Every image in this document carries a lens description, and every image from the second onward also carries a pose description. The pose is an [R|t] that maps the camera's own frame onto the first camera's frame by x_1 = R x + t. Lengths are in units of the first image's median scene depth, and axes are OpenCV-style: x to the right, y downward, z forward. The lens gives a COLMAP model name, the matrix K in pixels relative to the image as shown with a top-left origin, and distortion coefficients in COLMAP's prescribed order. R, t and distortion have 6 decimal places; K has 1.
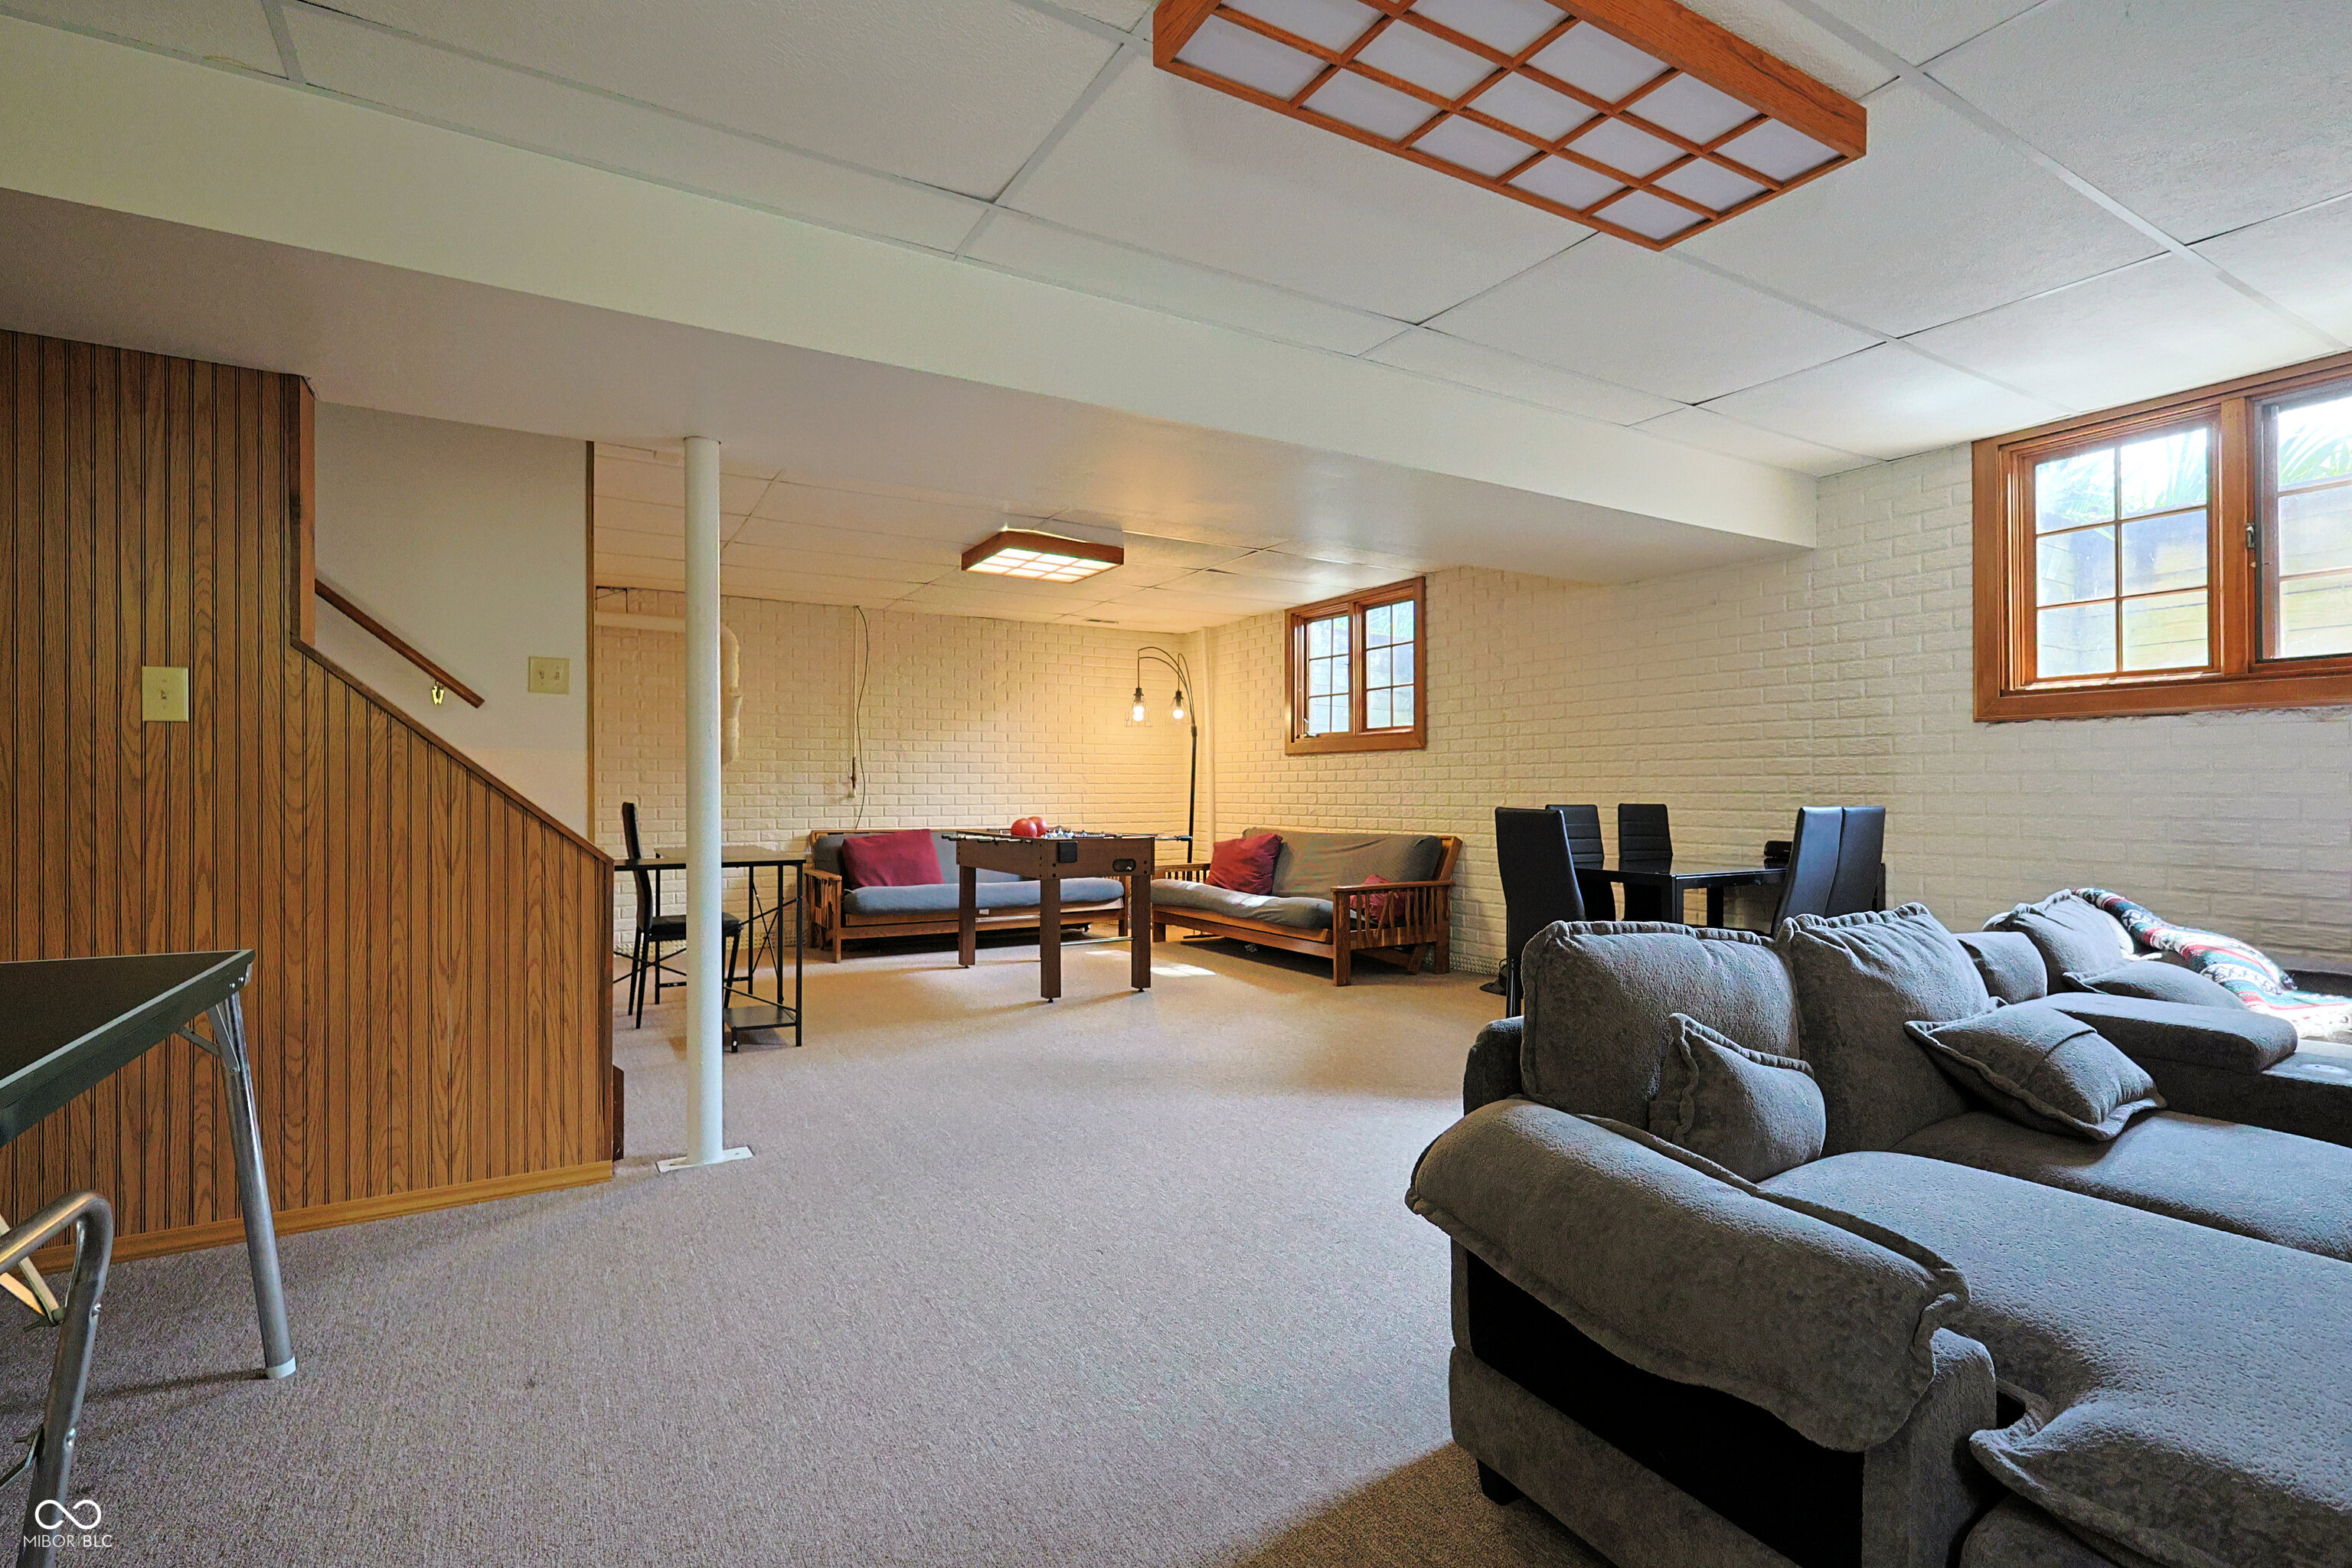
lens RADIAL K [[1015.9, 0, 1230.2], [0, 1015.9, 782.5], [0, 0, 1]] dist [0.001760, 0.000436]
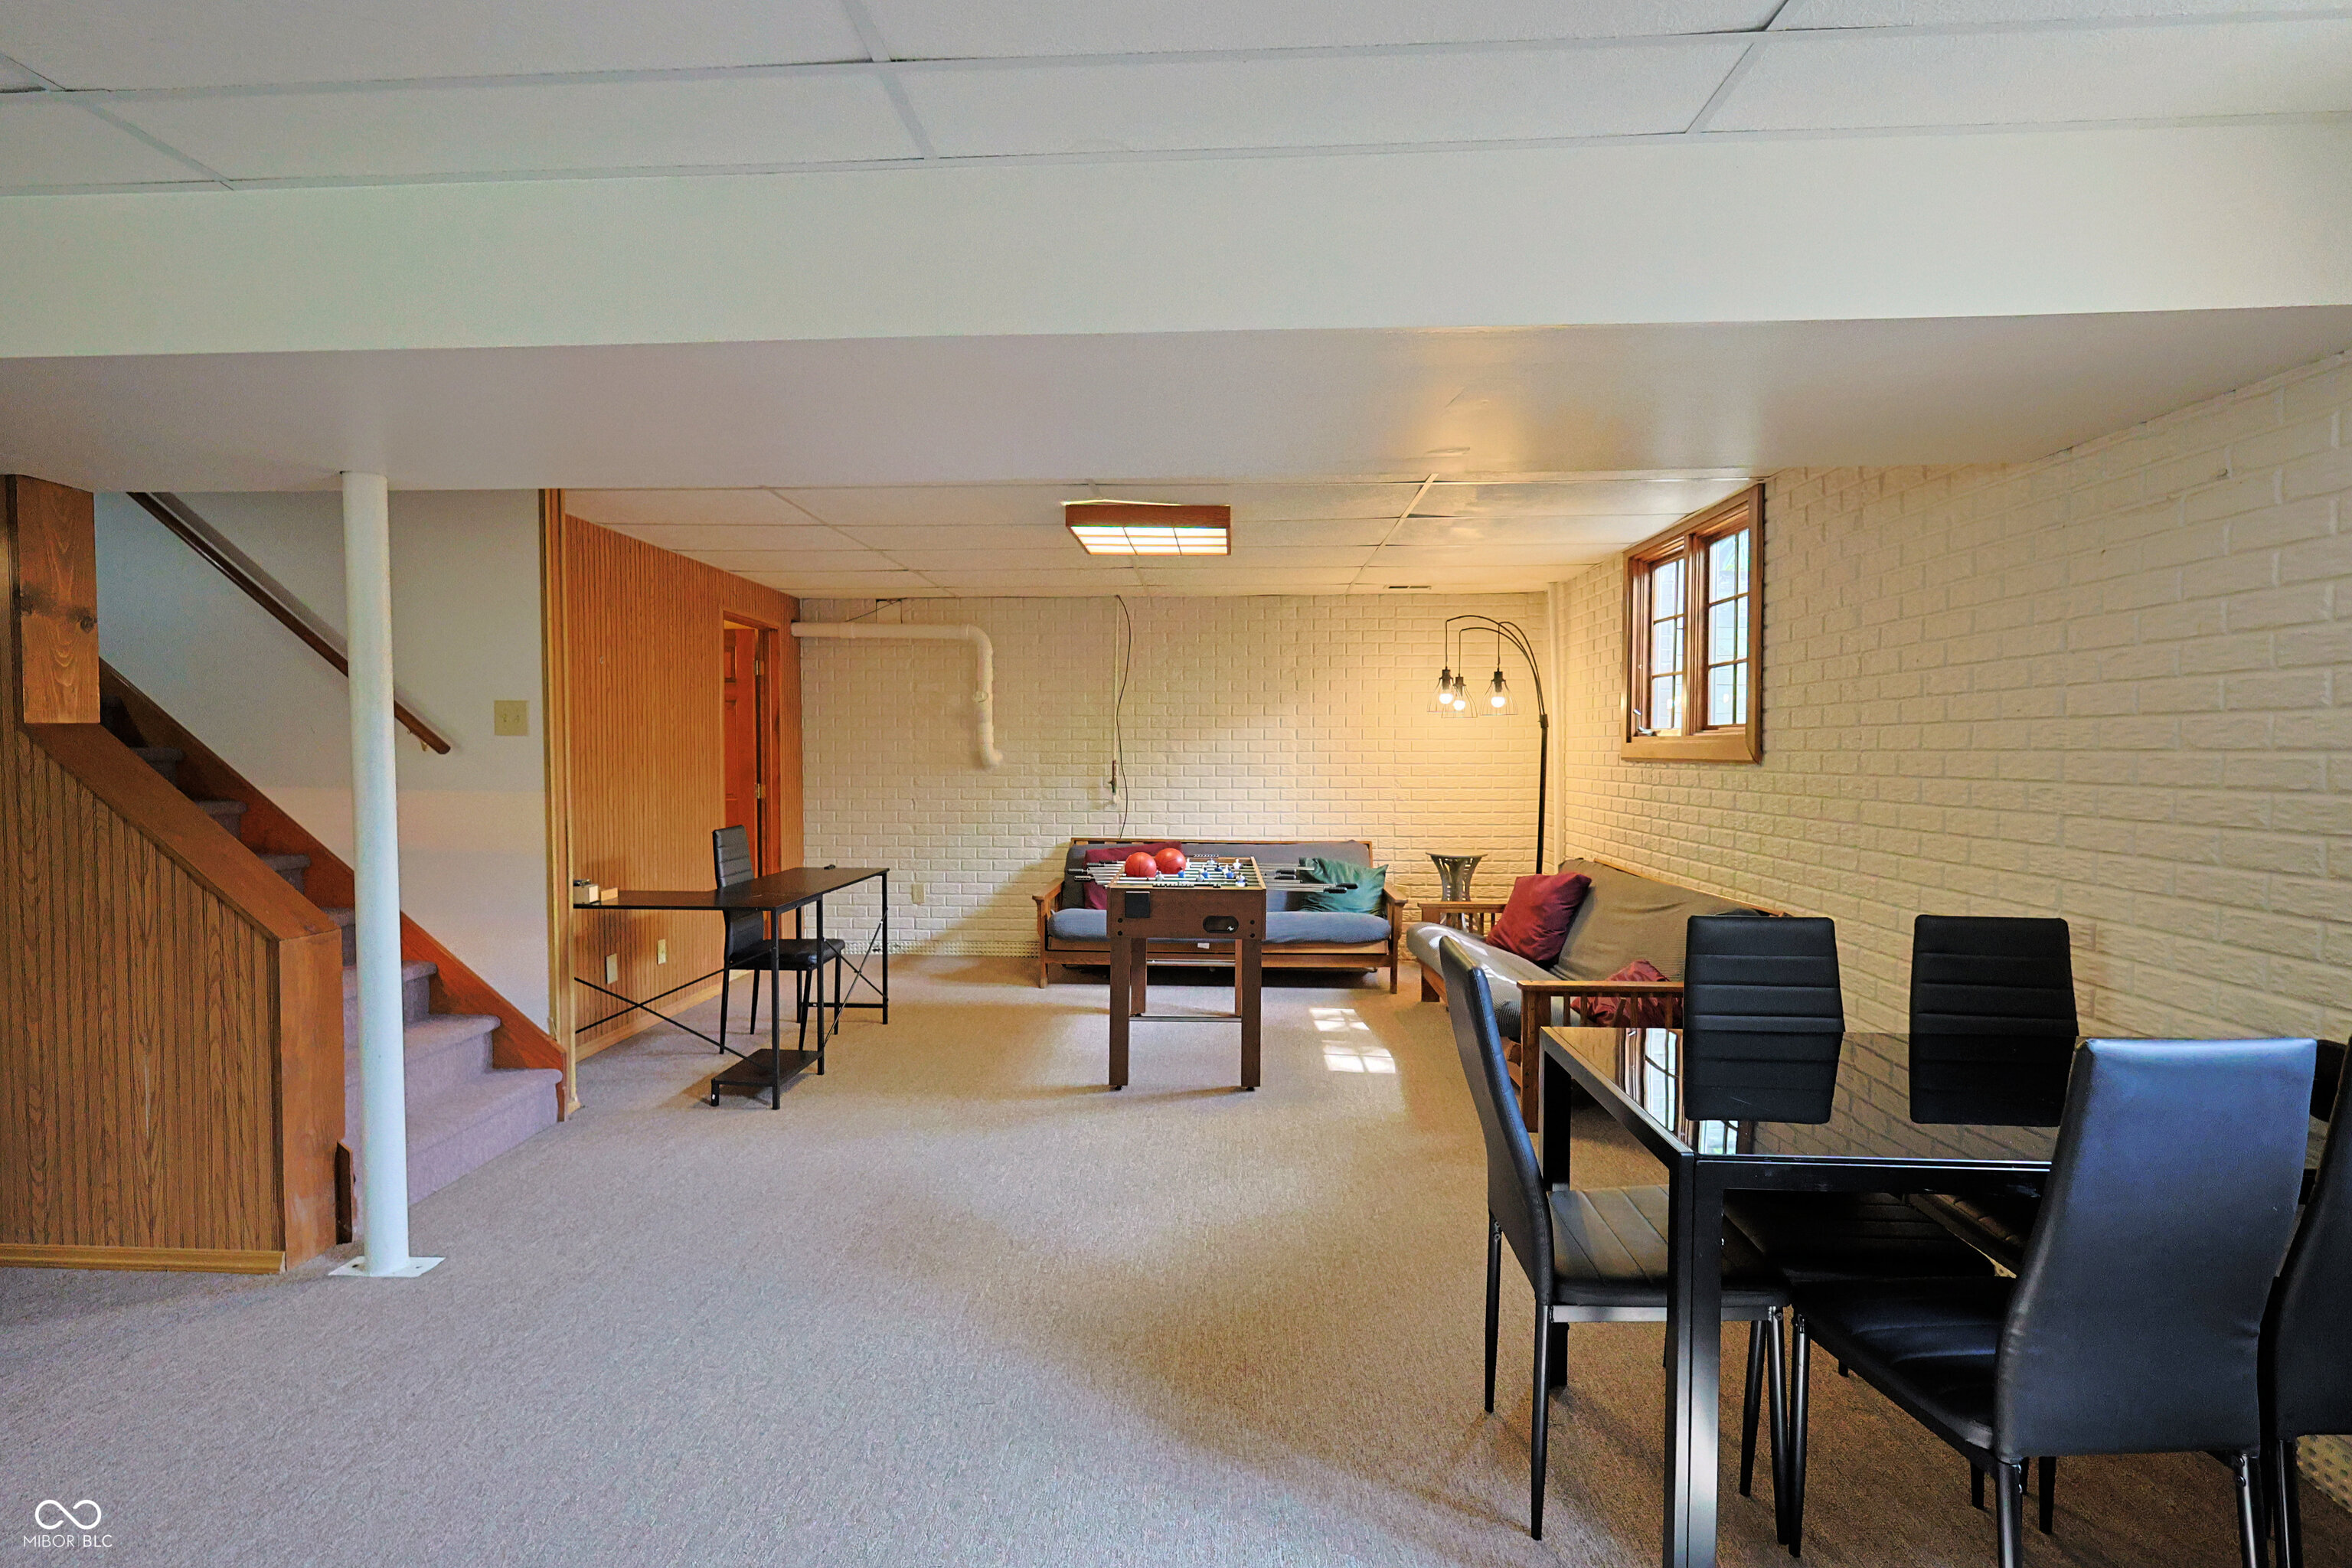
lens RADIAL K [[1075.3, 0, 1172.2], [0, 1075.3, 785.7], [0, 0, 1]] dist [-0.000761, 0.000487]
pose [[0.834161, 0.020039, -0.551156, 0.254443], [-0.002300, 0.999457, 0.032858, -0.040358], [0.551516, -0.026142, 0.833755, 0.252670]]
